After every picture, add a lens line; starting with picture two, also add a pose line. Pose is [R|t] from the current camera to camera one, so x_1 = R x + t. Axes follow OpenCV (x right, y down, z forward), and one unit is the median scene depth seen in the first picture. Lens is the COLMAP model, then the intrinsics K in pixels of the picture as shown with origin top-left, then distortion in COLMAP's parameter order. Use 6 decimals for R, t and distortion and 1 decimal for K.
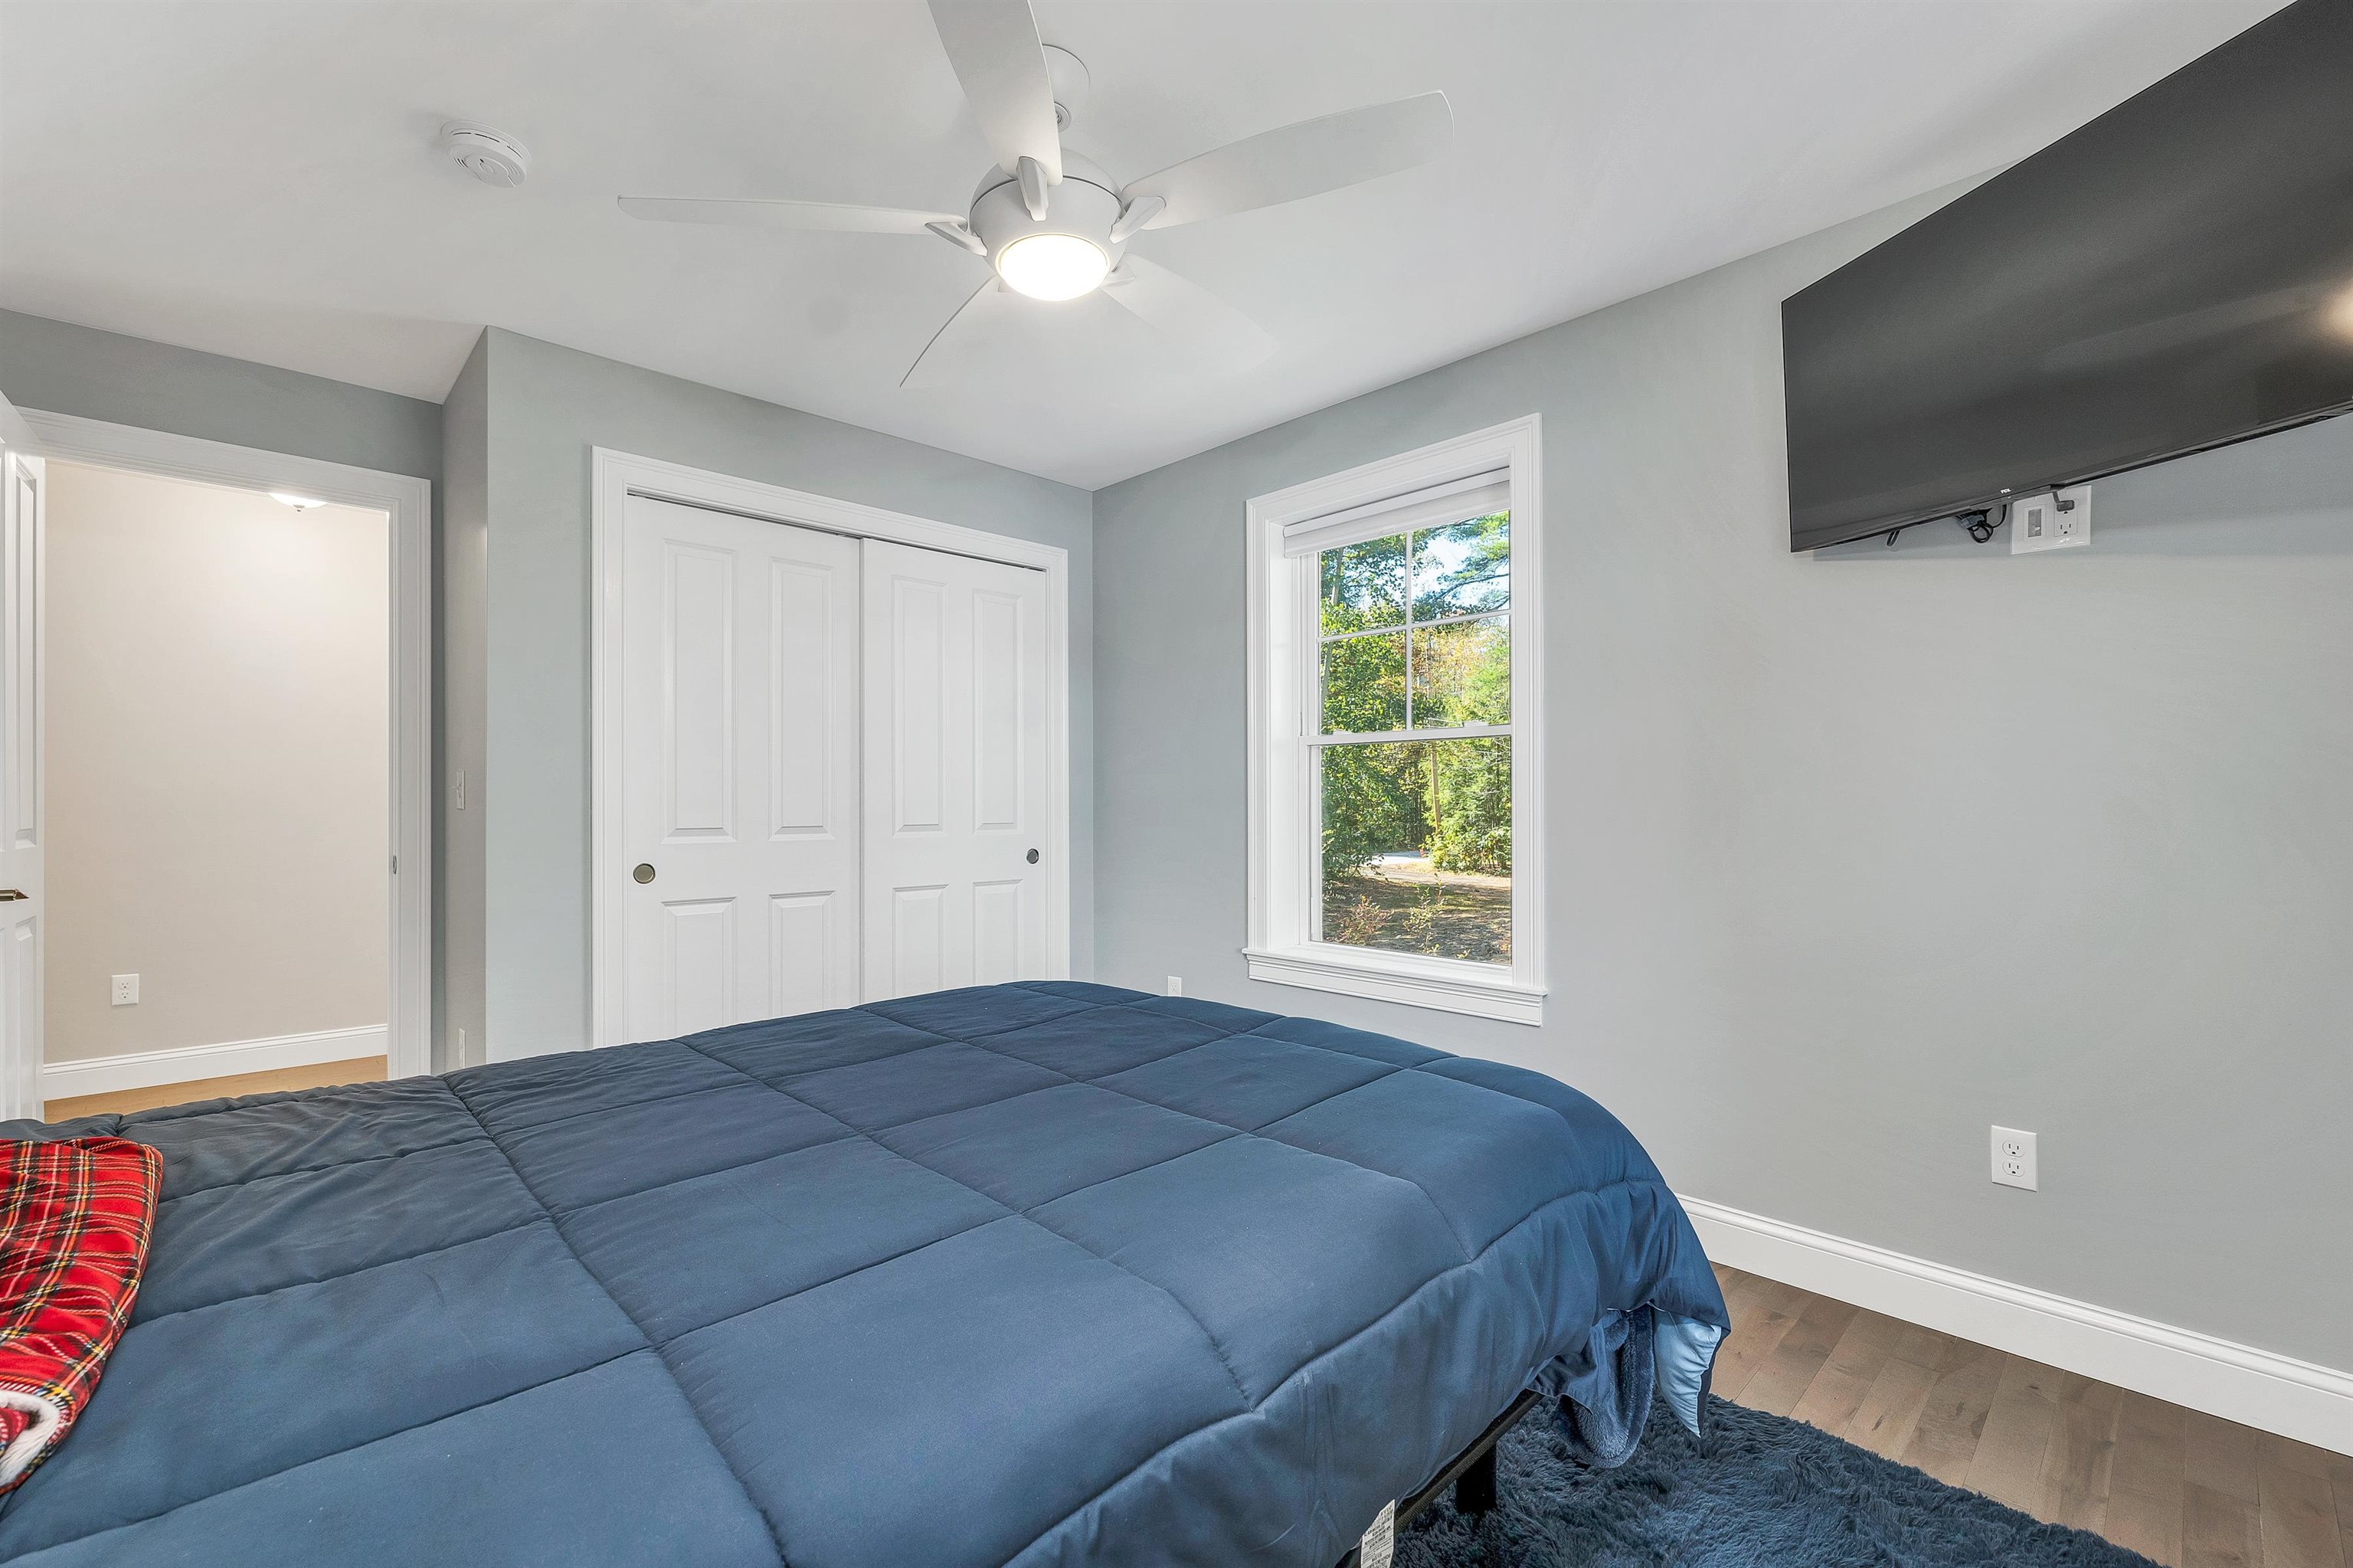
lens RADIAL K [[989.4, 0, 1176.5], [0, 989.4, 784.0], [0, 0, 1]] dist [-0.000268, -0.000013]
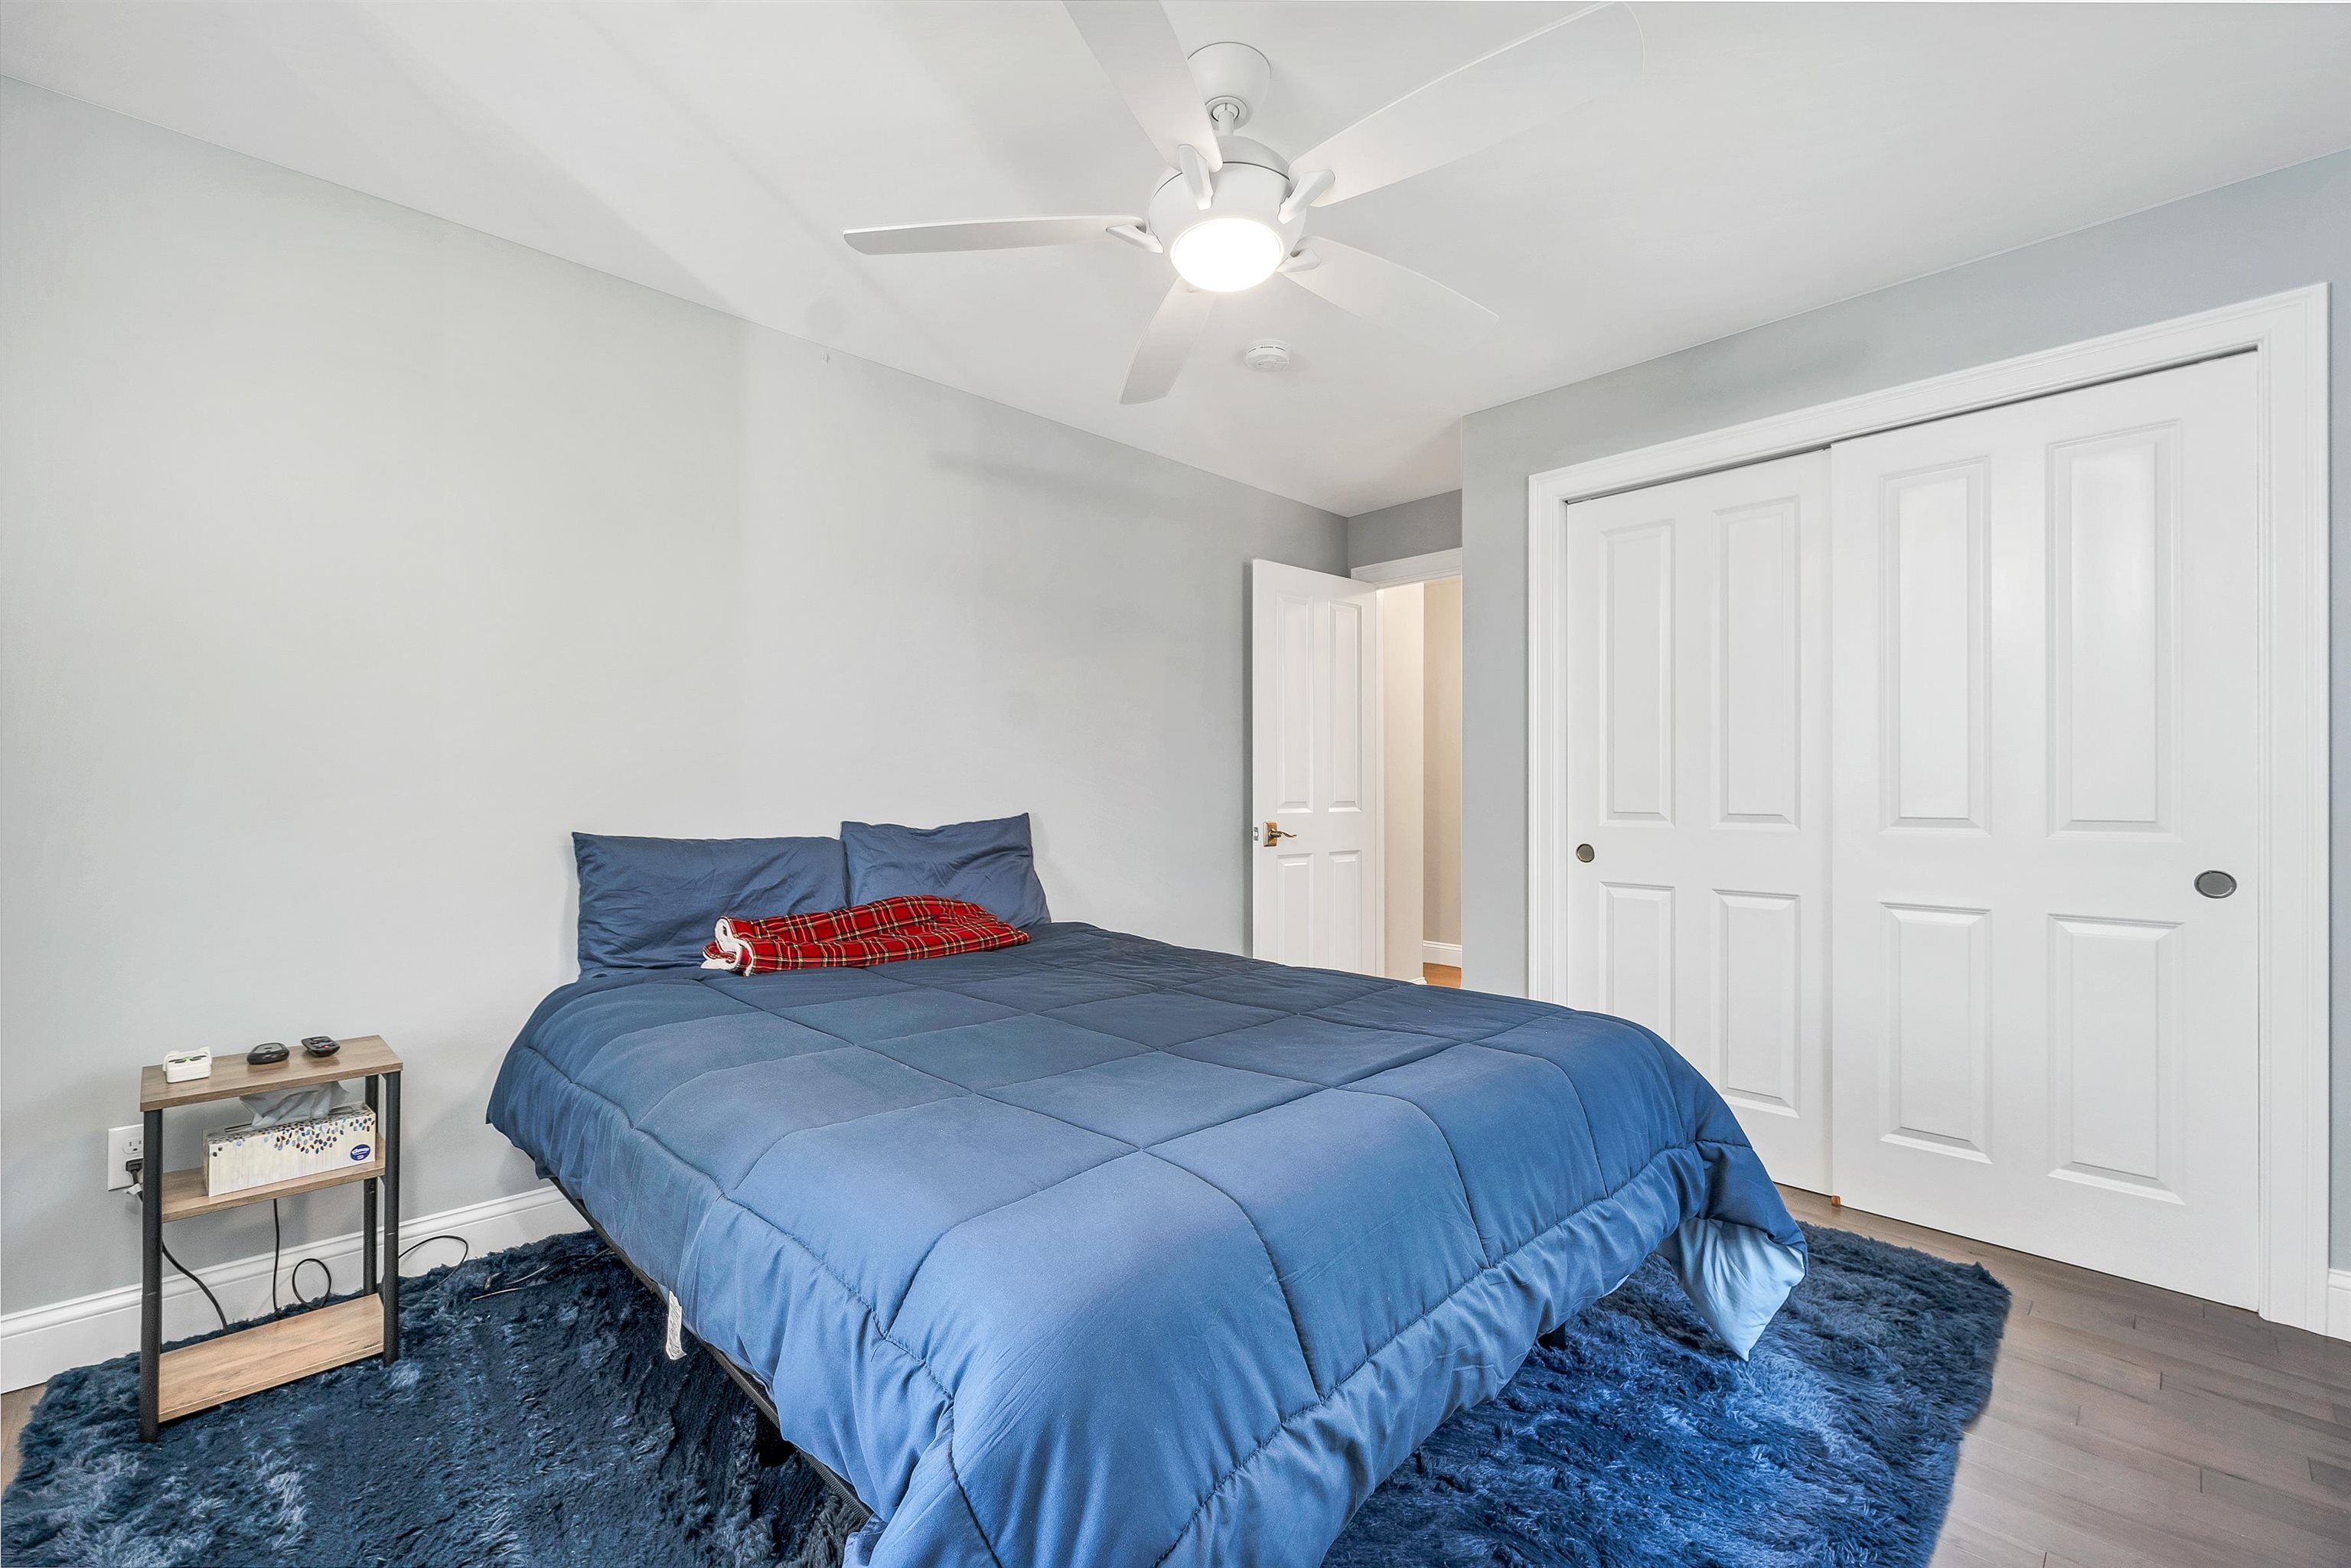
lens RADIAL K [[988.5, 0, 1175.5], [0, 988.5, 784.0], [0, 0, 1]] dist [-0.000268, -0.000013]
pose [[0.002641, -0.004988, -0.999984, 0.547303], [0.009477, 0.999943, -0.004963, 0.017767], [0.999952, -0.009464, 0.002688, 0.561024]]
